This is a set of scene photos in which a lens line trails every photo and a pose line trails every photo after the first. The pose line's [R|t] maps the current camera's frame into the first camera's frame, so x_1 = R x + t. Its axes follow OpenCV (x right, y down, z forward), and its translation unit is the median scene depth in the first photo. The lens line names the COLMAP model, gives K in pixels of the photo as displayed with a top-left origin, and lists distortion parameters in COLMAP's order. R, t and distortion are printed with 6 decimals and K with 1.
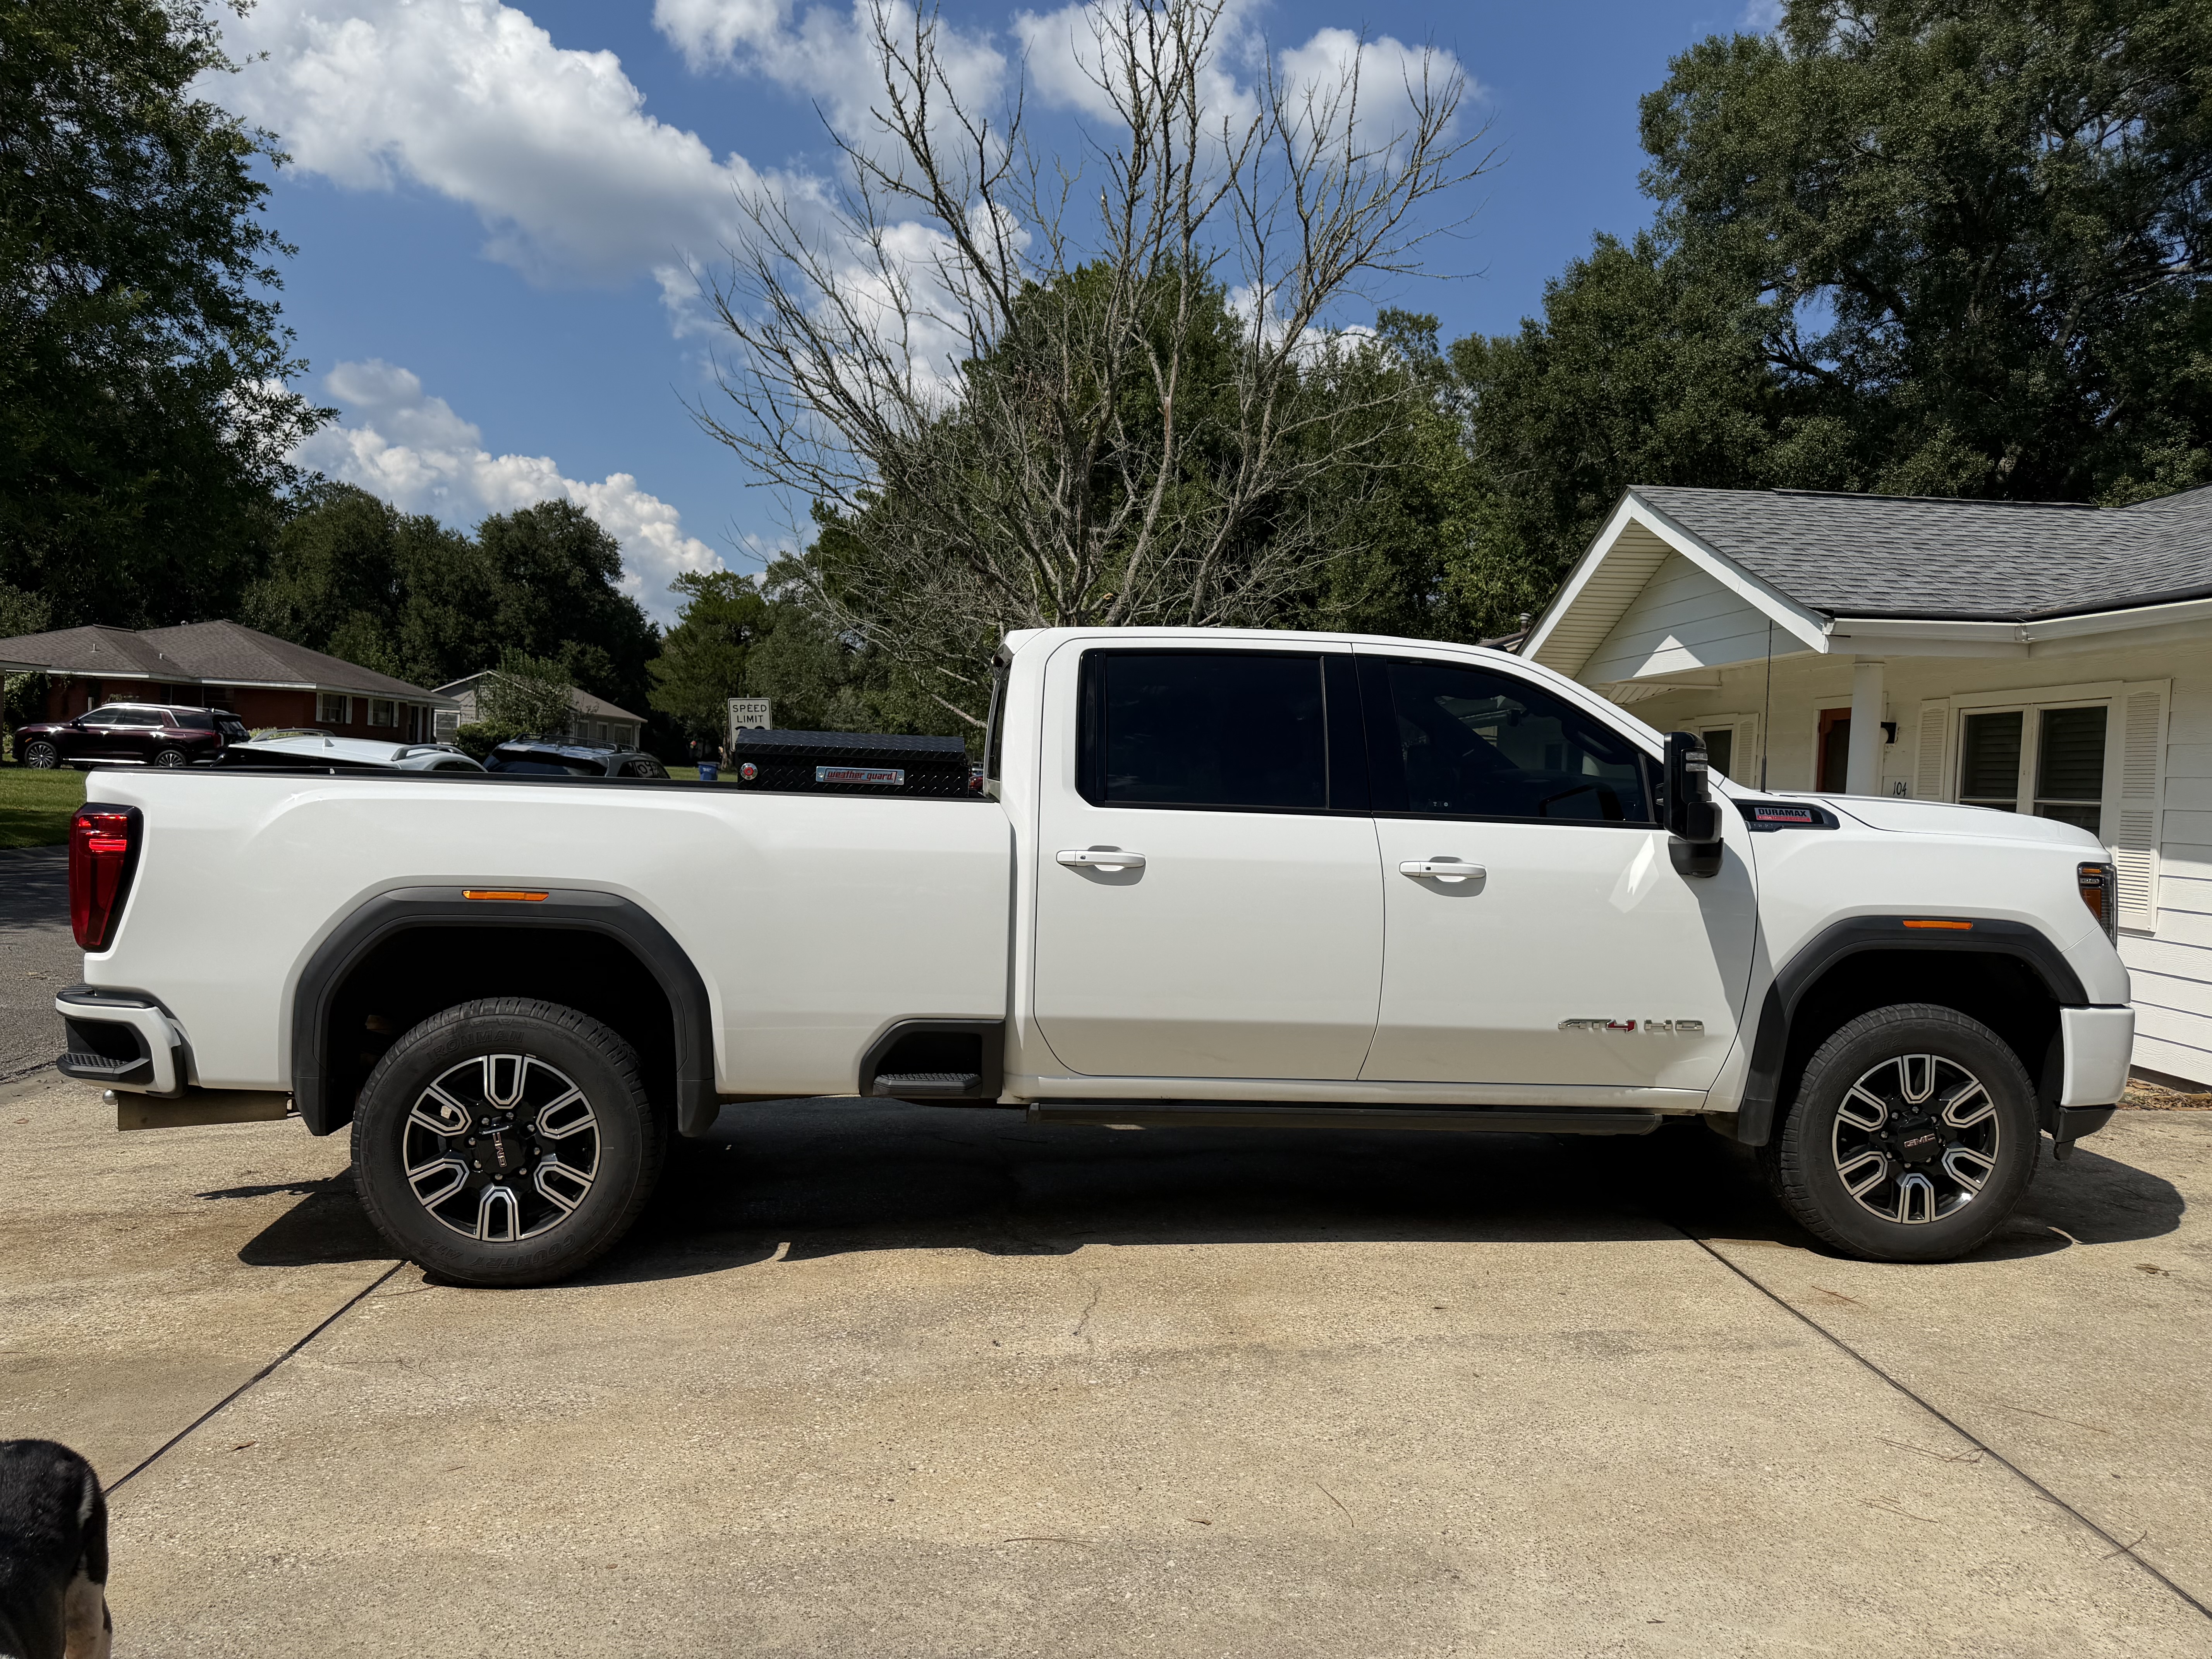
lens RADIAL K [[1581.2, 0, 1096.8], [0, 1581.2, 836.4], [0, 0, 1]] dist [0.025128, -0.031579]
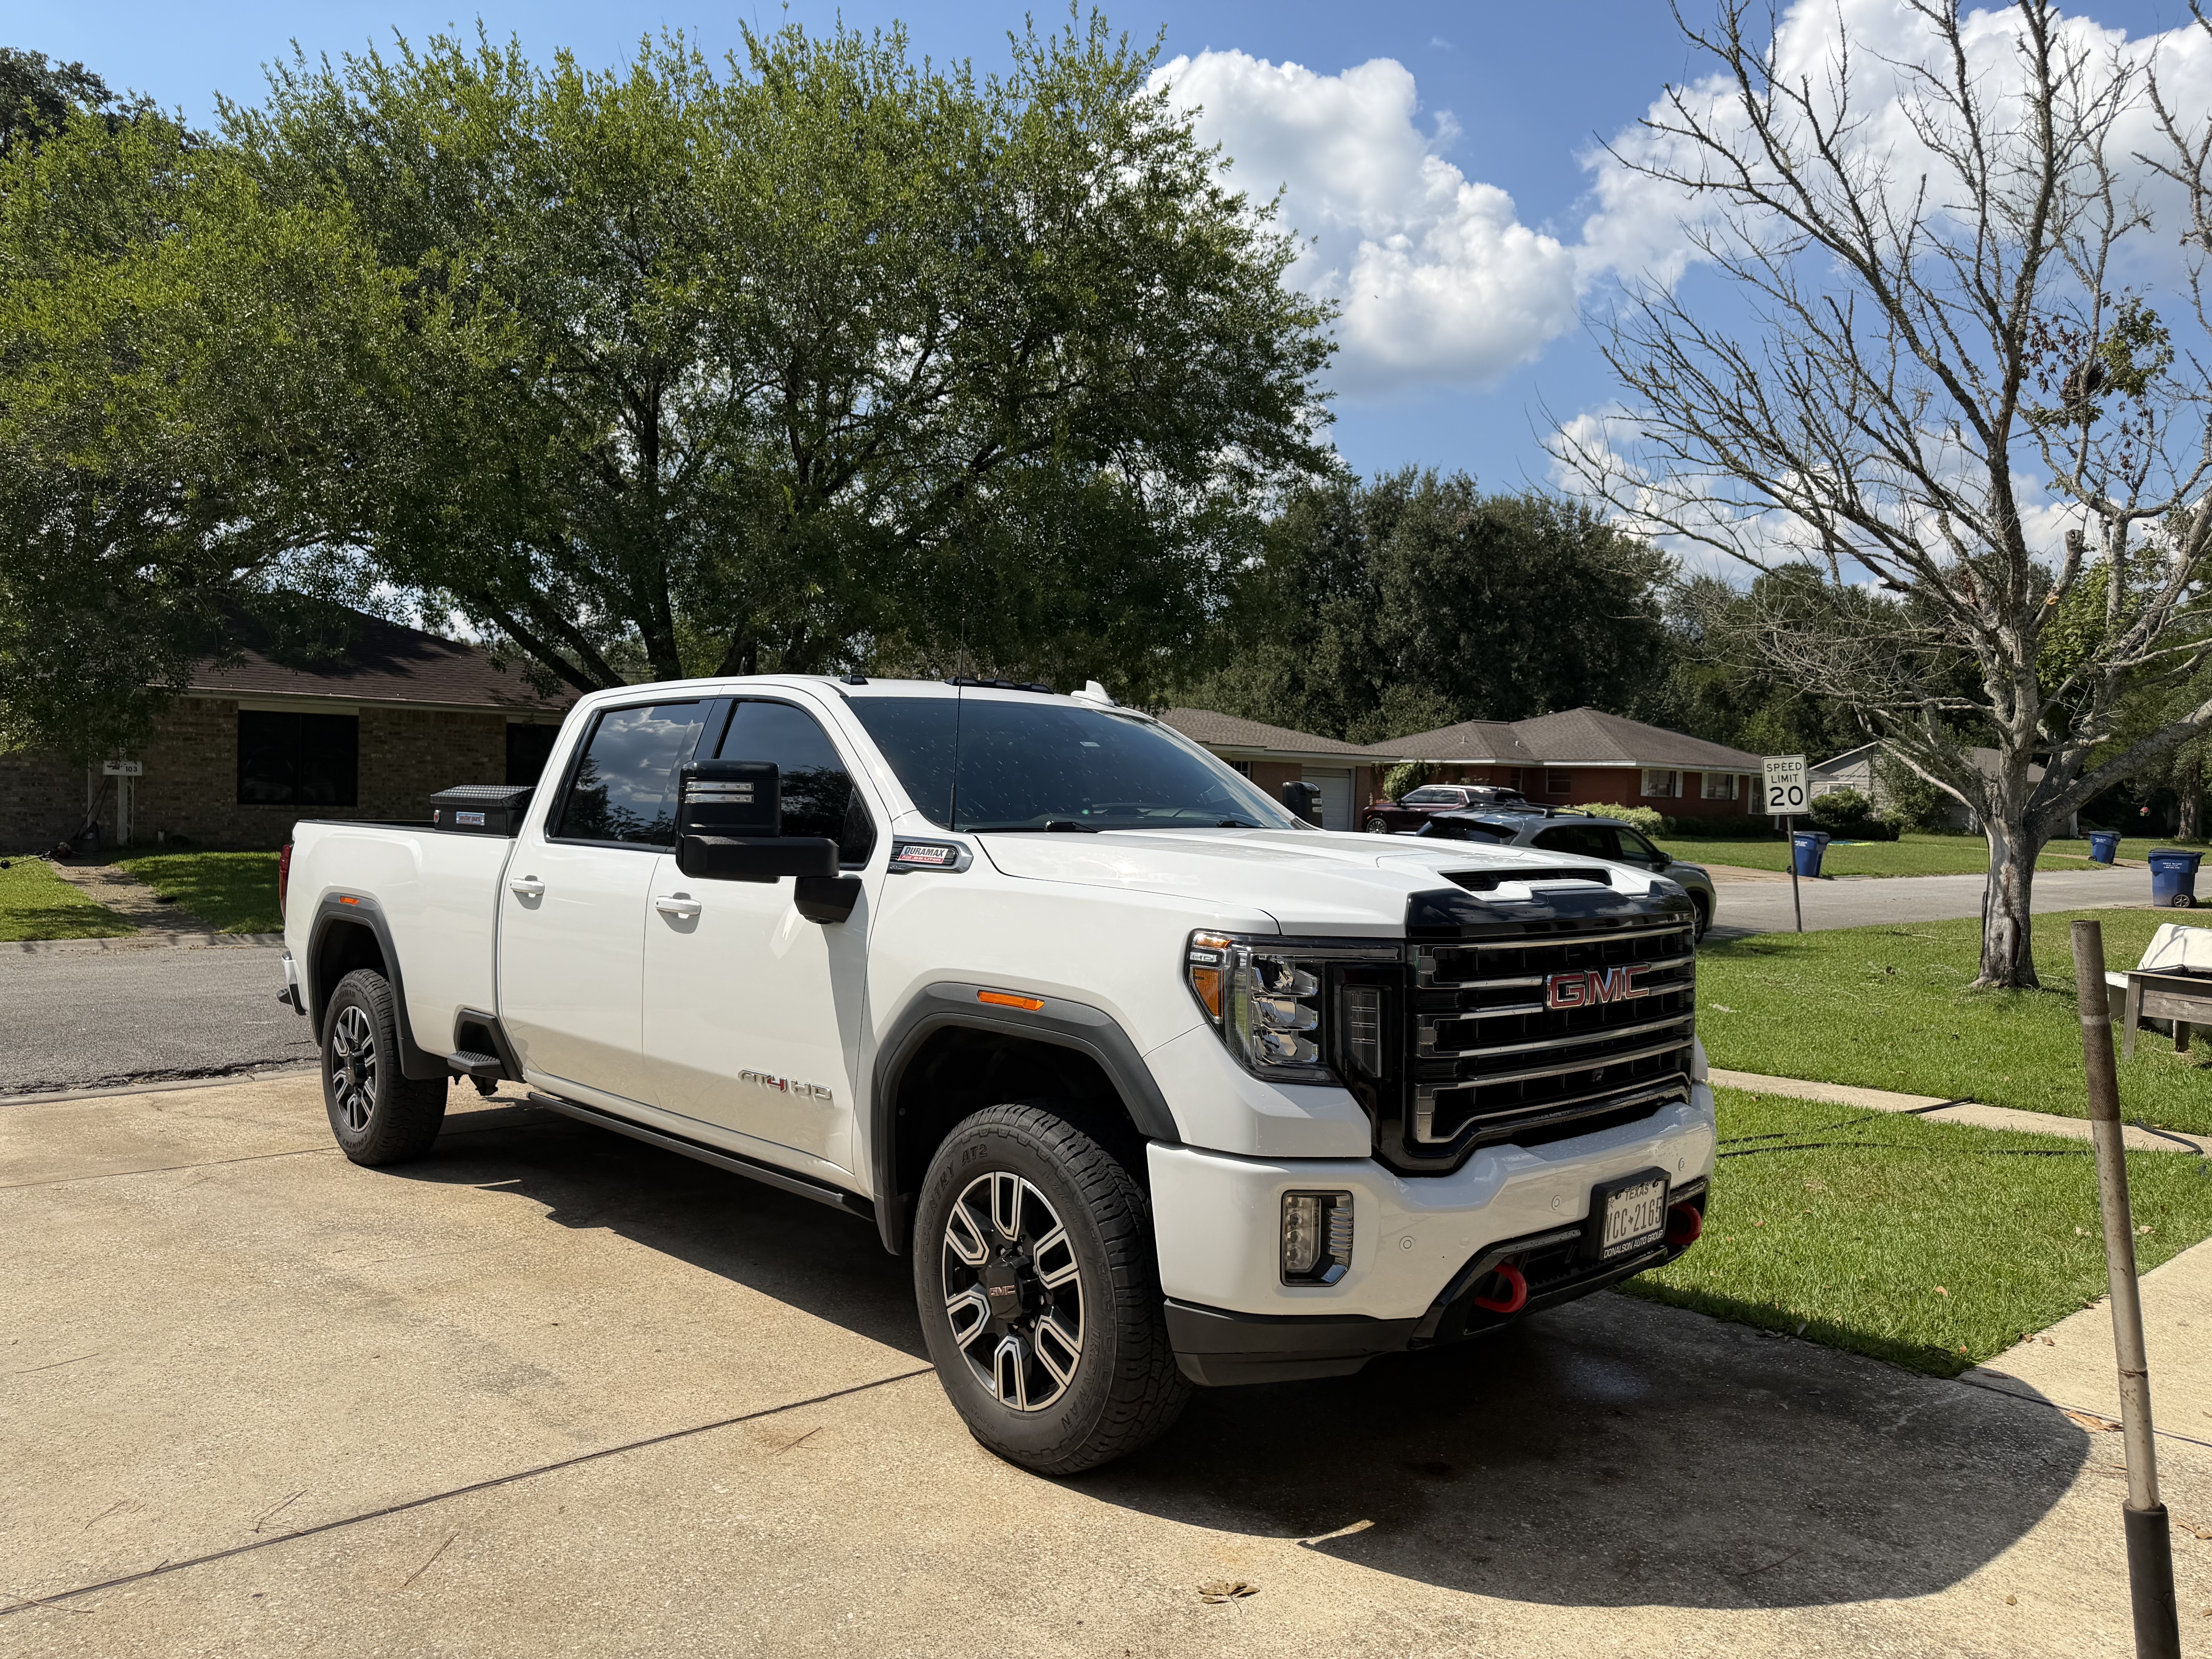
lens RADIAL K [[1581.2, 0, 1096.8], [0, 1581.2, 836.4], [0, 0, 1]] dist [0.025128, -0.031579]
pose [[0.600671, -0.008340, -0.799452, 1.208295], [-0.029675, 0.999024, -0.032719, 0.001898], [0.798945, 0.043377, 0.599838, 0.618491]]
